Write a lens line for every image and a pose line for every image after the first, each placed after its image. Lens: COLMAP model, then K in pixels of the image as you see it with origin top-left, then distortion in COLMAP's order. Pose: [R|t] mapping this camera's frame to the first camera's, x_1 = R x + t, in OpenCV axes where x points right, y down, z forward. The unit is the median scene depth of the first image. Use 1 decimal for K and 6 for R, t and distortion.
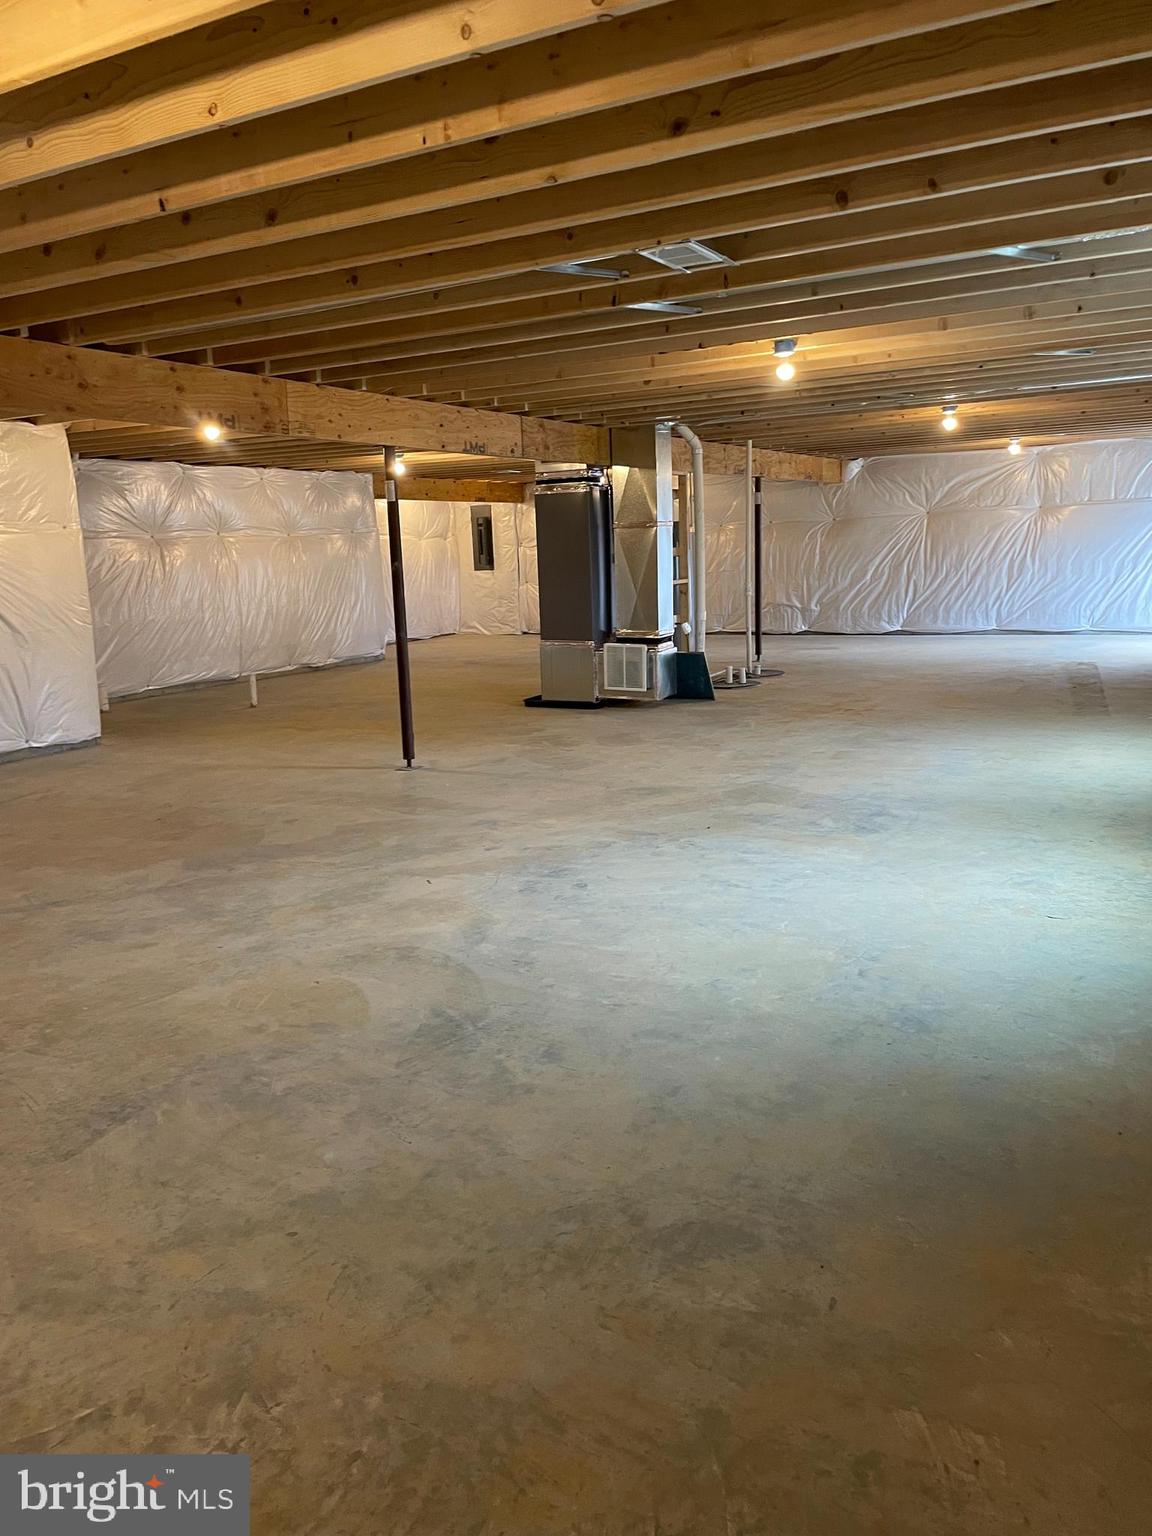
lens RADIAL K [[1166.7, 0, 570.1], [0, 1166.7, 768.2], [0, 0, 1]] dist [0.085452, -0.102222]
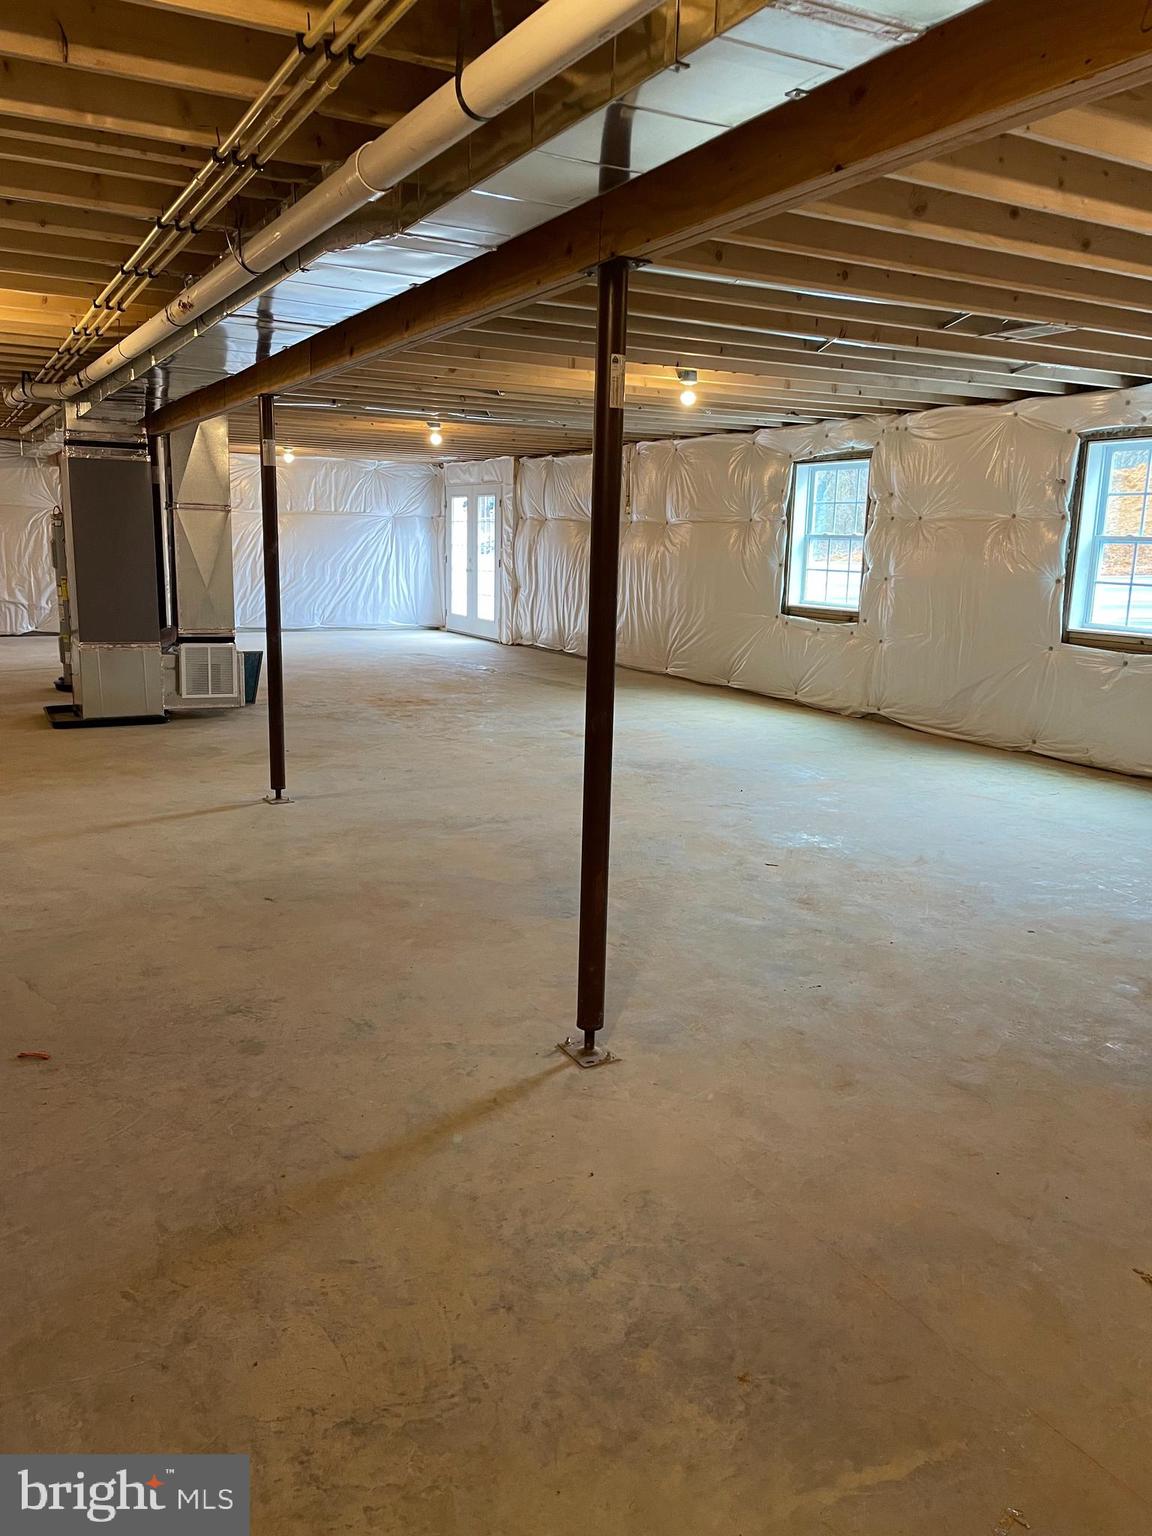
lens RADIAL K [[1166.7, 0, 570.1], [0, 1166.7, 768.2], [0, 0, 1]] dist [0.085452, -0.102222]
pose [[0.520839, -0.117577, 0.845519, -0.586629], [0.119627, 0.990749, 0.064083, -0.040275], [-0.845232, 0.067770, 0.530086, 0.328952]]
